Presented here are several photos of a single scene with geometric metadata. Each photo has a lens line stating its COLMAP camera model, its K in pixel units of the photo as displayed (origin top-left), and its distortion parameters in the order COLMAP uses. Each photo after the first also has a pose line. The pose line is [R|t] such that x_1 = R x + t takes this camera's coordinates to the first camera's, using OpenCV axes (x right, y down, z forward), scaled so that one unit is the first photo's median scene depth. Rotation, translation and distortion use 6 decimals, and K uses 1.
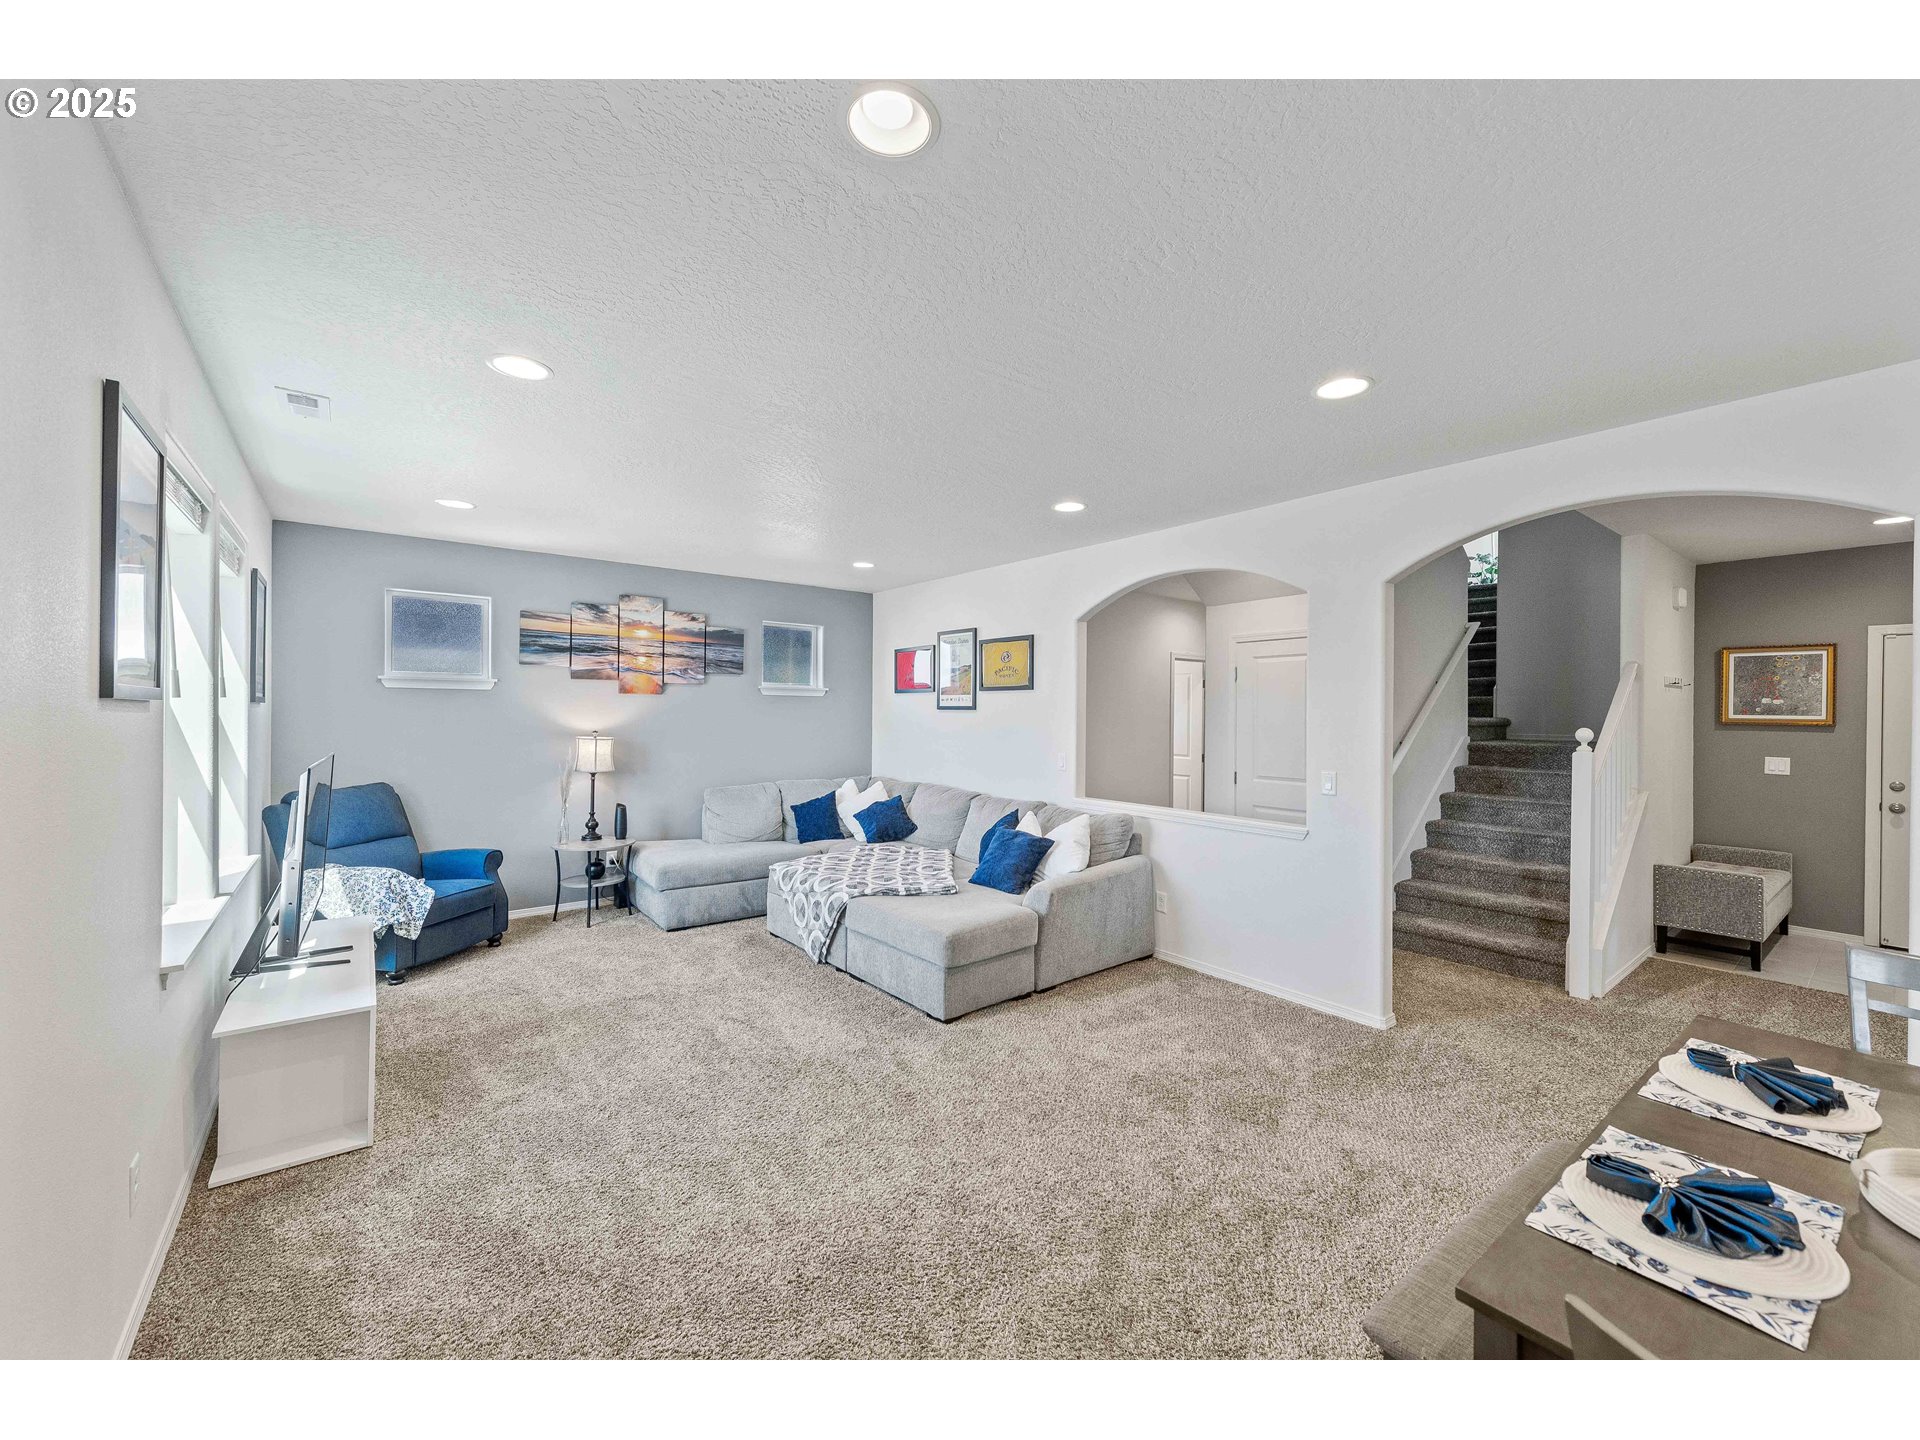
lens RADIAL K [[772.9, 0, 956.1], [0, 772.9, 707.3], [0, 0, 1]] dist [0.013049, -0.002870]
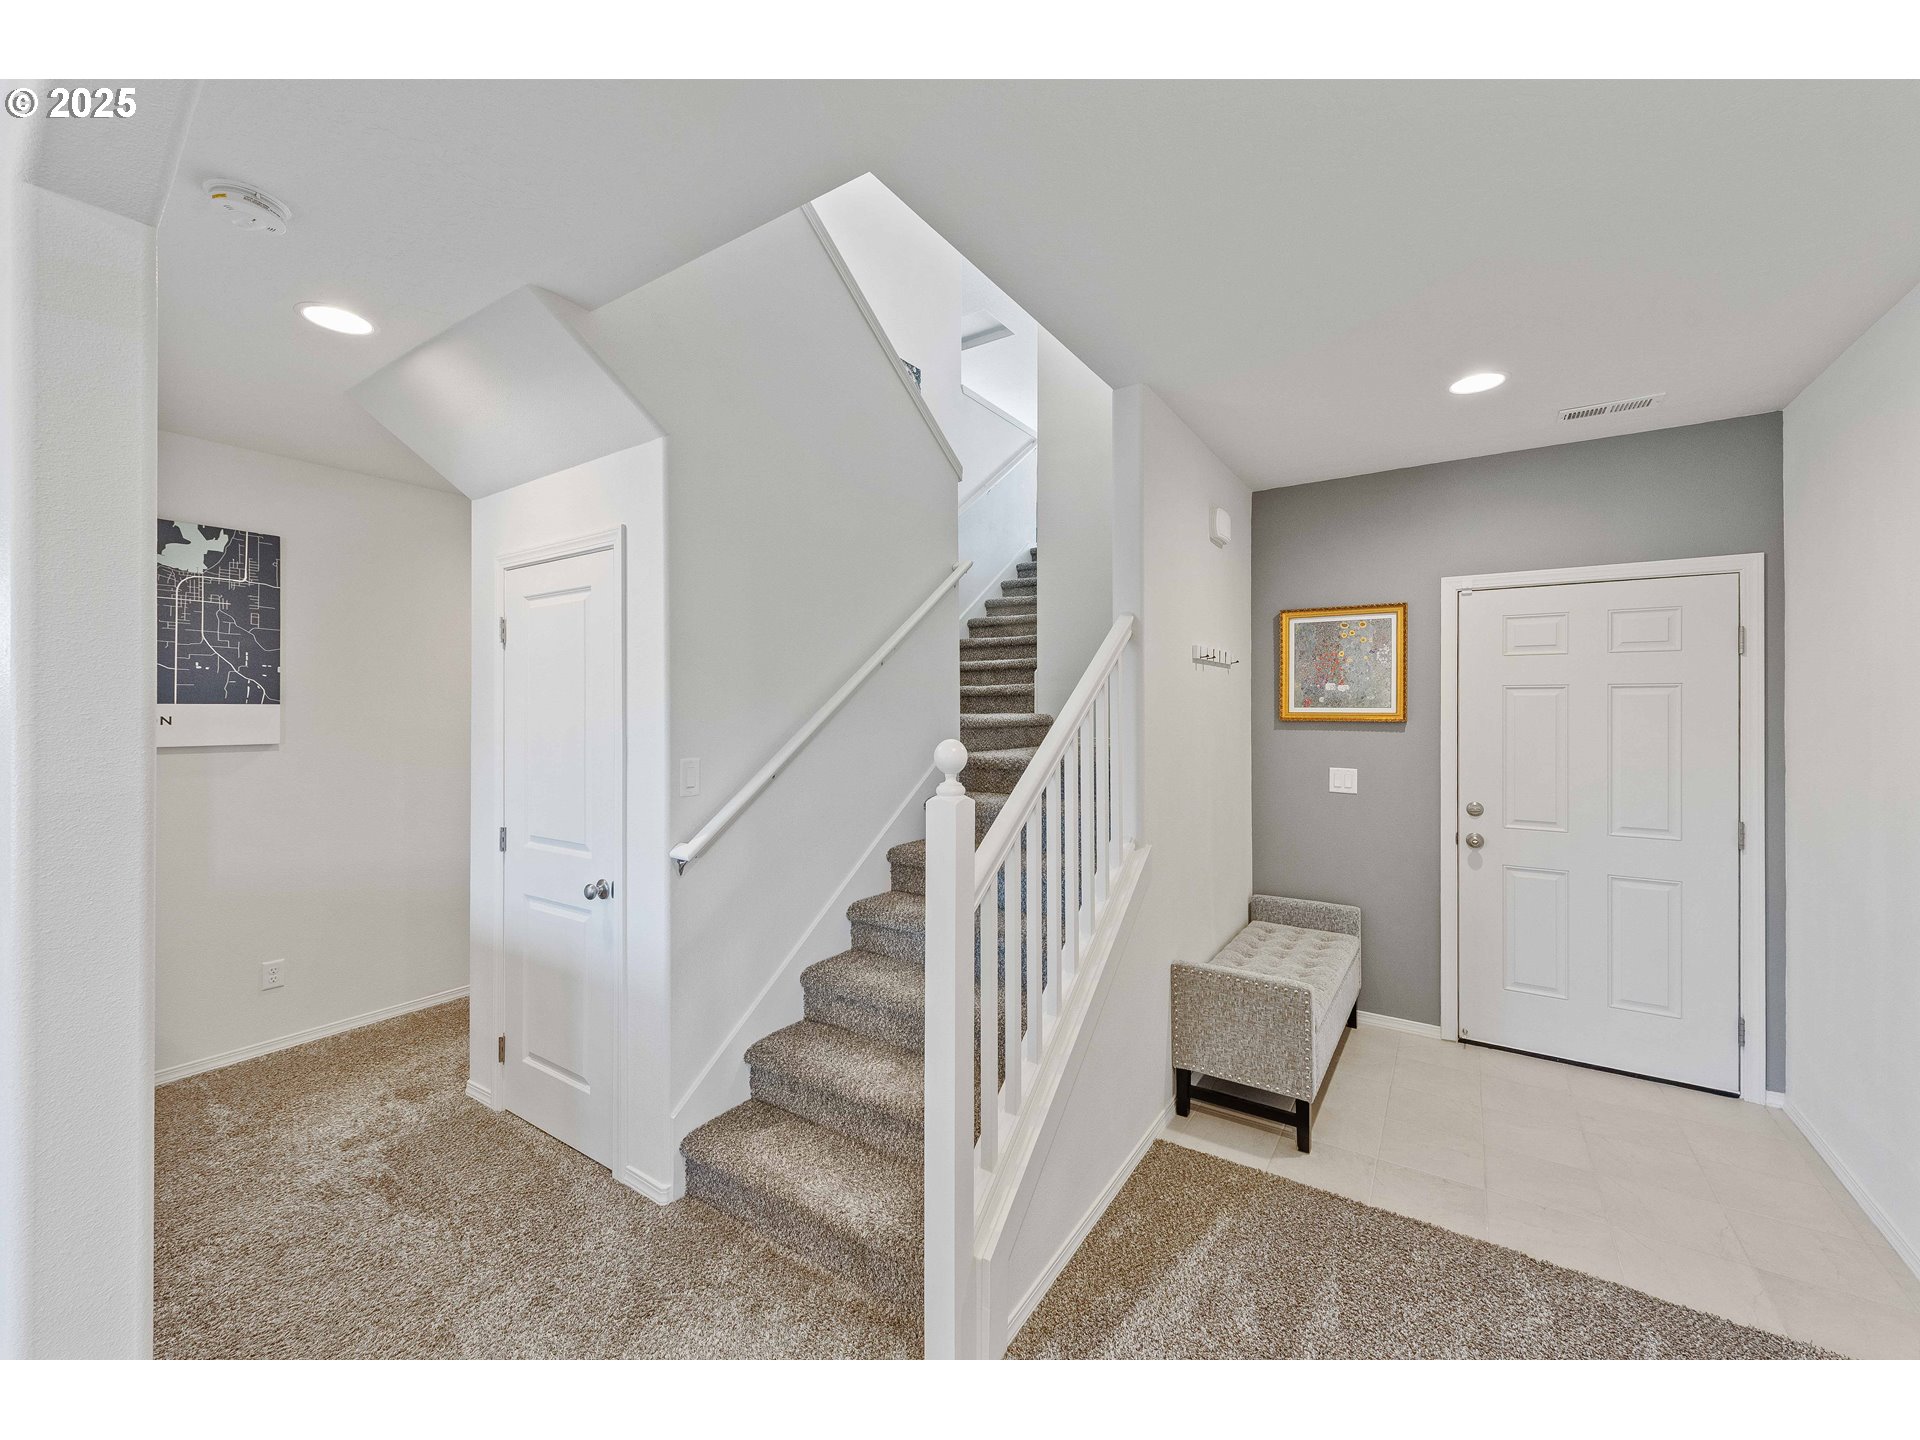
lens RADIAL K [[772.9, 0, 966.0], [0, 772.9, 703.2], [0, 0, 1]] dist [0.013049, -0.002870]
pose [[0.948378, -0.005063, 0.317103, 0.527499], [0.006129, 0.999978, -0.002364, 0.006038], [-0.317084, 0.004186, 0.948388, 0.463736]]
